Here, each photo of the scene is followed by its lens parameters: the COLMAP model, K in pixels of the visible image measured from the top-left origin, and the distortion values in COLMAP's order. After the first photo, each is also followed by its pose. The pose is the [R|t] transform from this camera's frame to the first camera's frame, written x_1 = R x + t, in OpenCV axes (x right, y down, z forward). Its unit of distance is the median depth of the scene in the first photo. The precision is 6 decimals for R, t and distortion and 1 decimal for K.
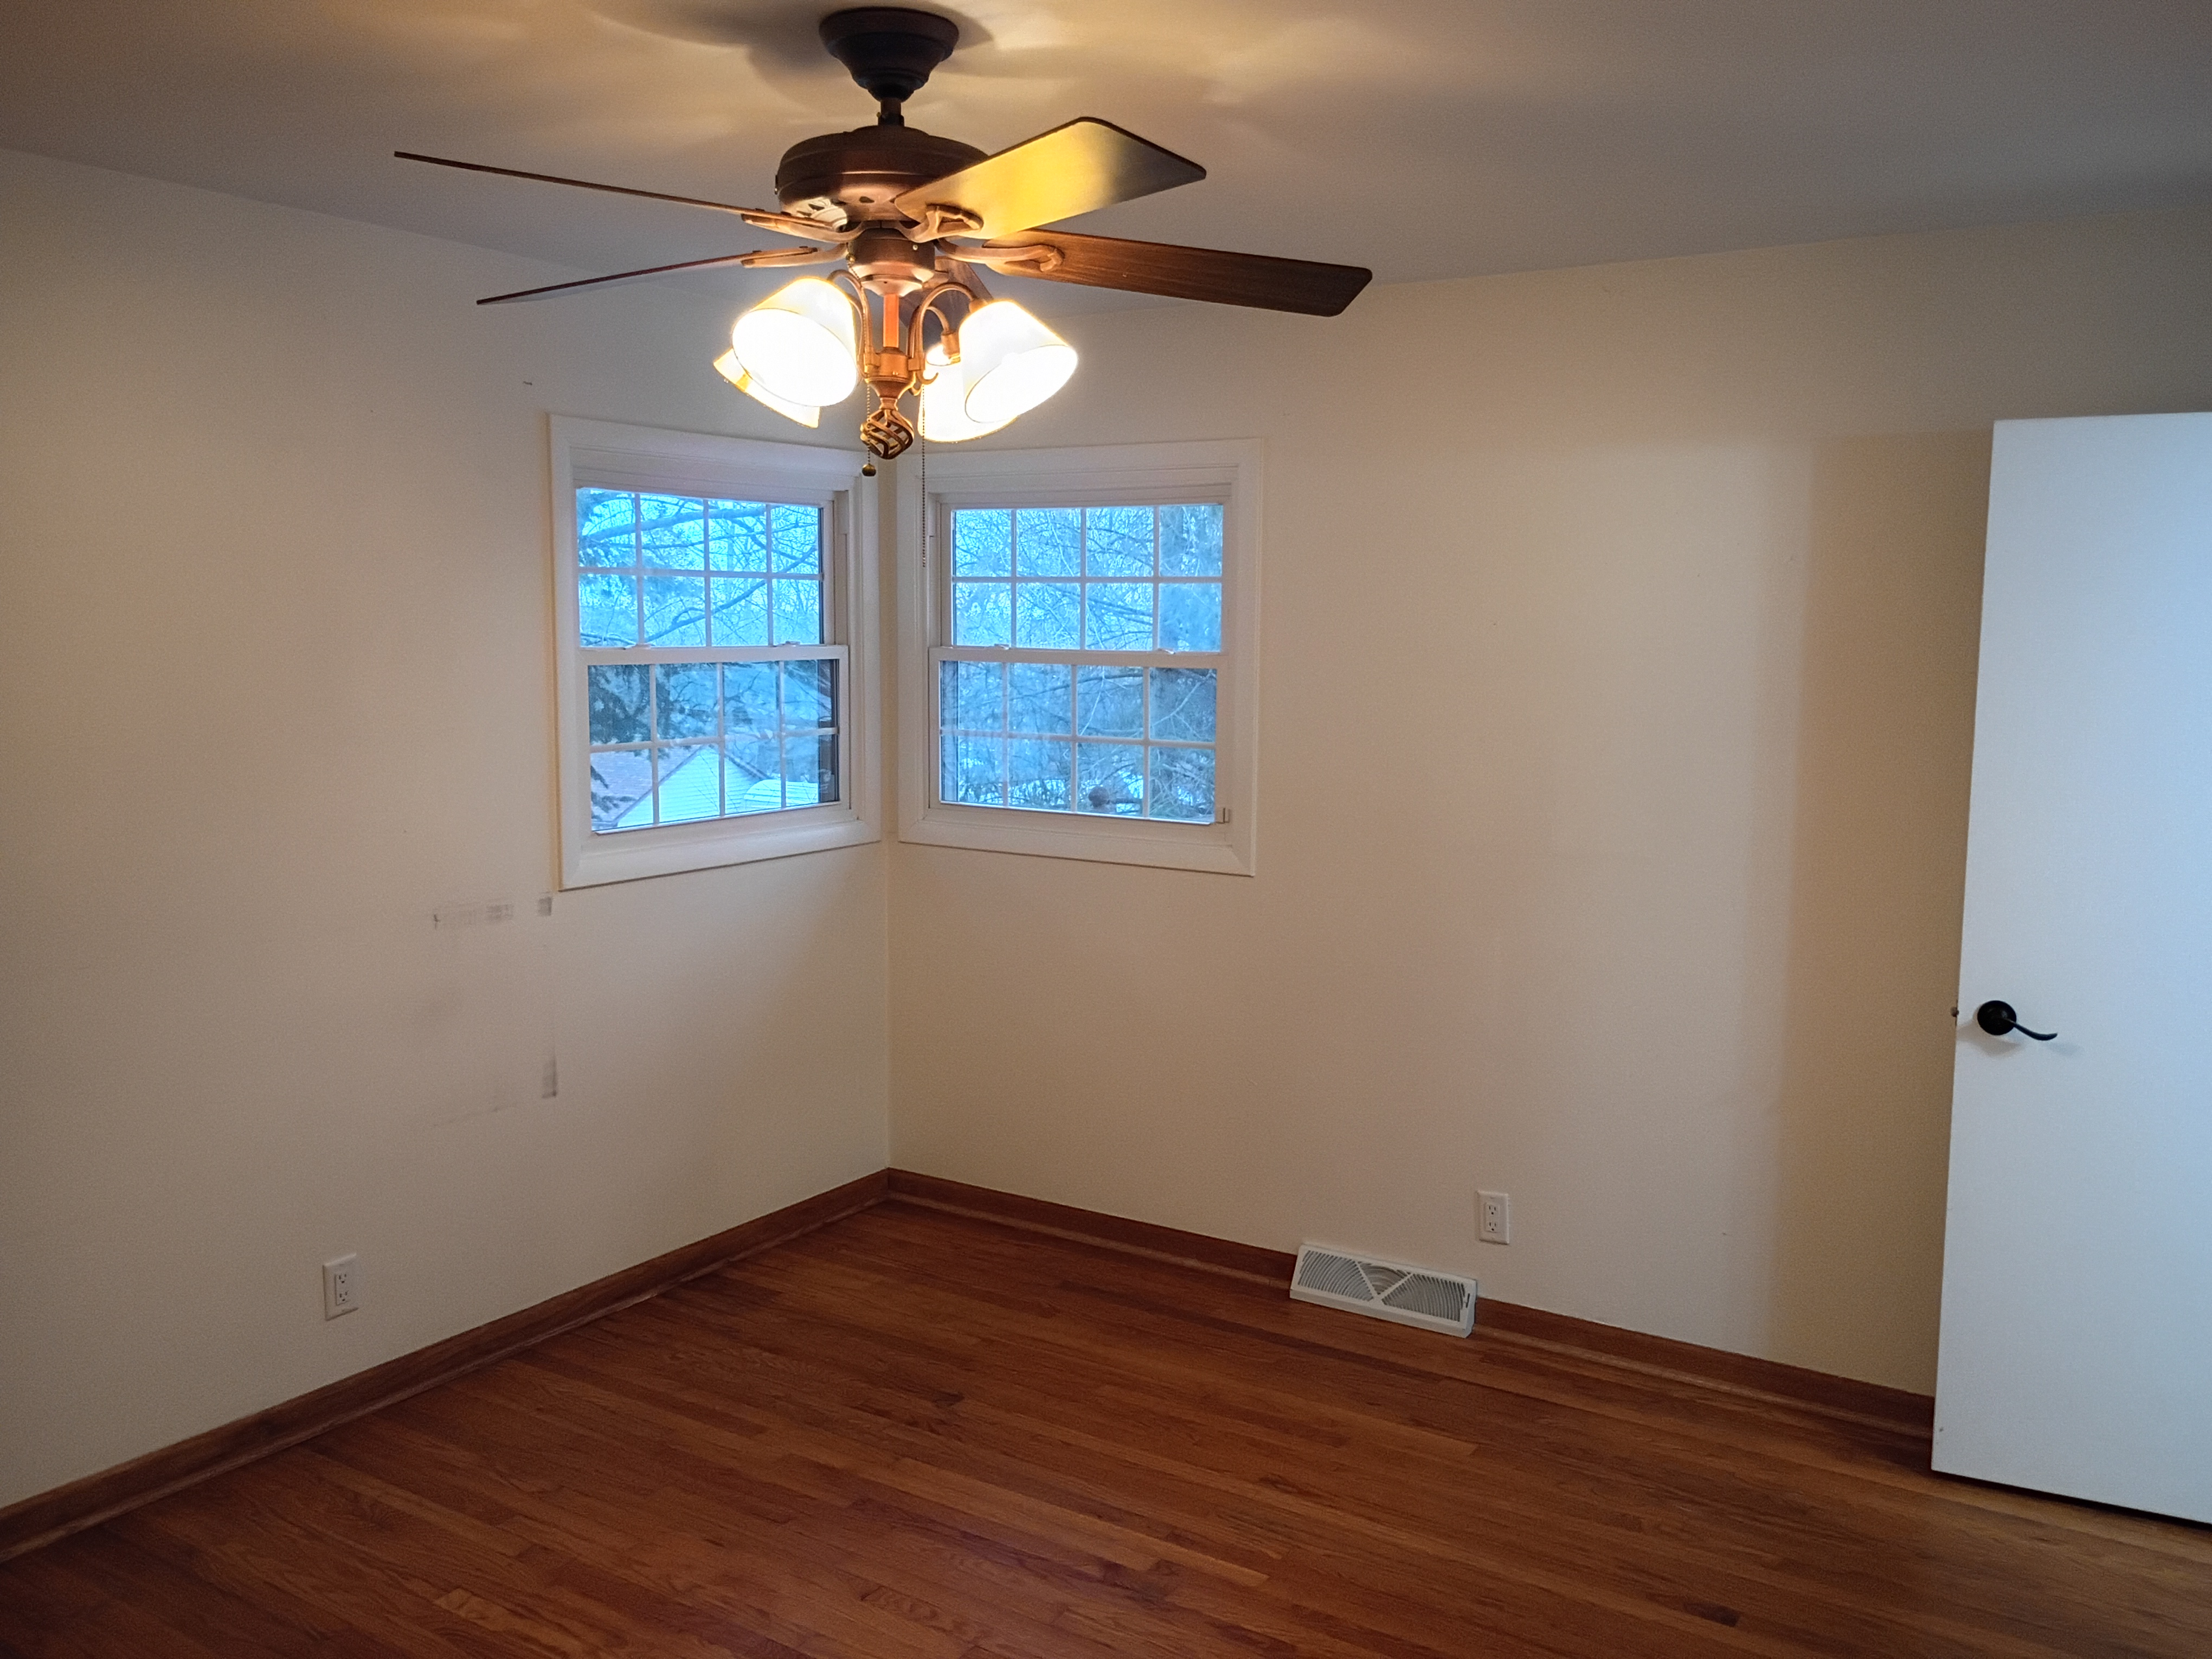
lens RADIAL K [[1828.1, 0, 1105.6], [0, 1828.1, 833.6], [0, 0, 1]] dist [0.059199, -0.076131]
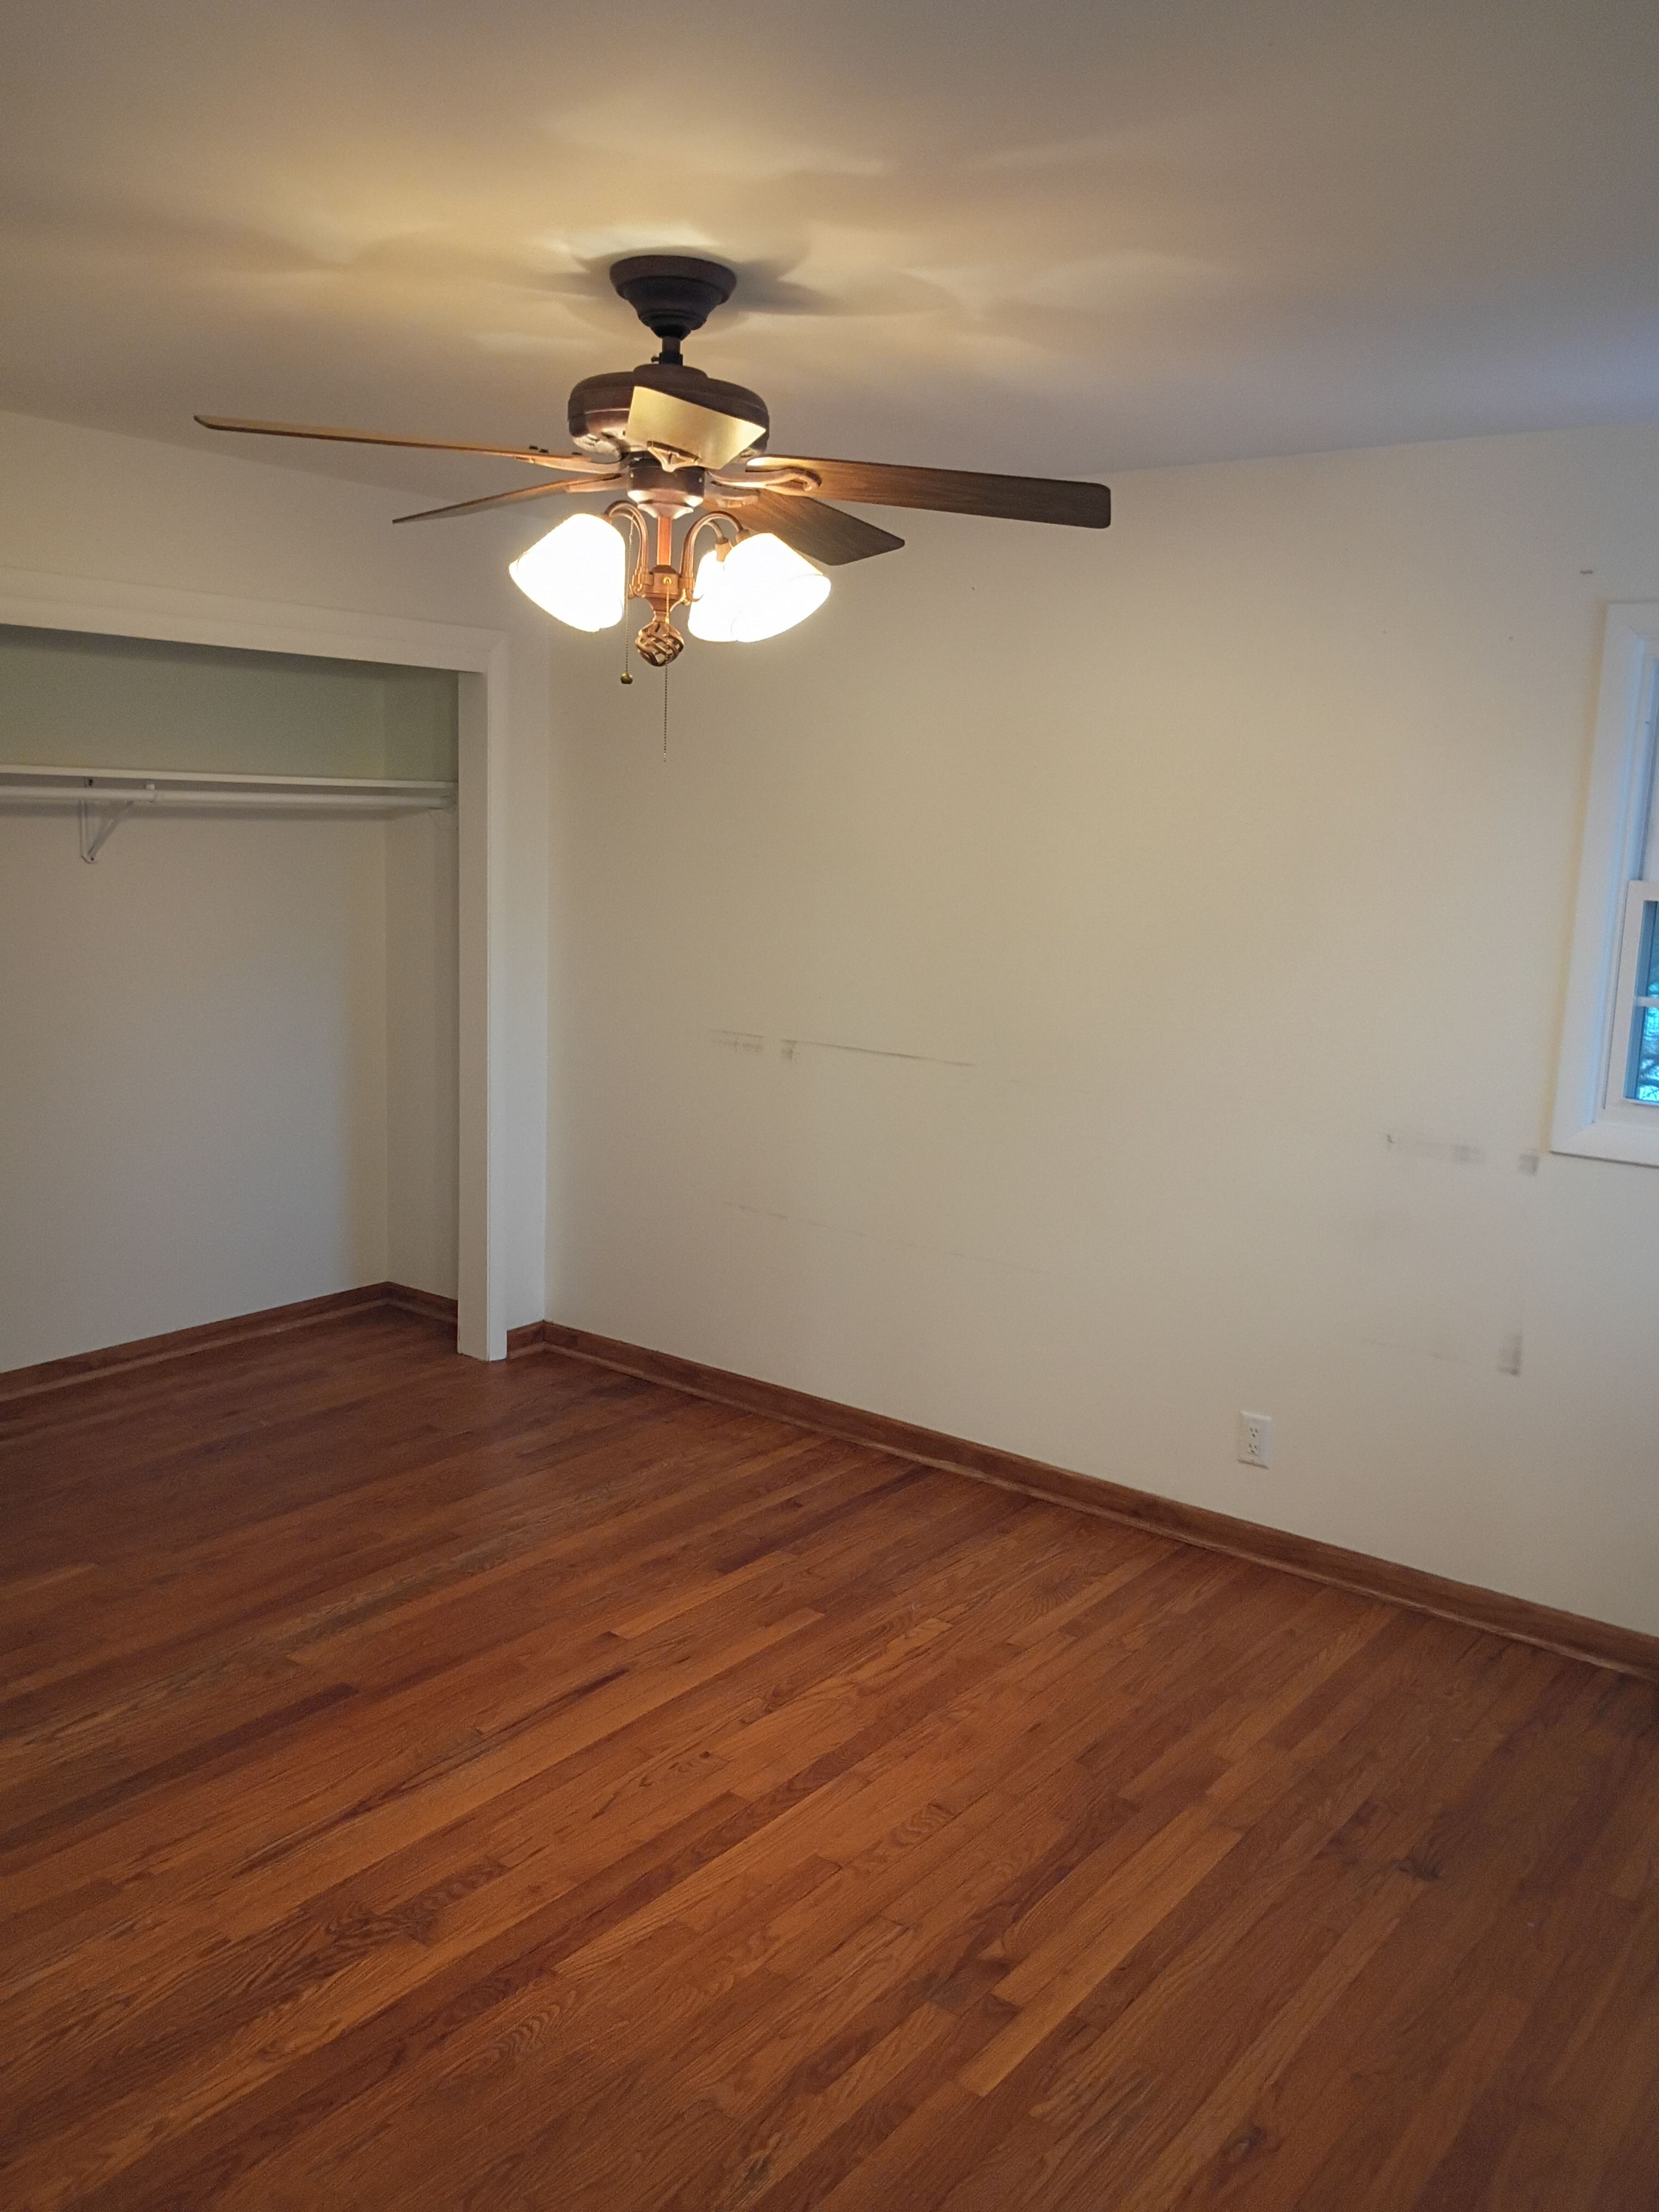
lens RADIAL K [[1828.1, 0, 828.6], [0, 1828.1, 1104.6], [0, 0, 1]] dist [0.059199, -0.076131]
pose [[-0.074706, 0.154103, -0.985227, 0.717947], [-0.153036, 0.974512, 0.164031, -0.100009], [0.985393, 0.163030, -0.049218, 0.837264]]
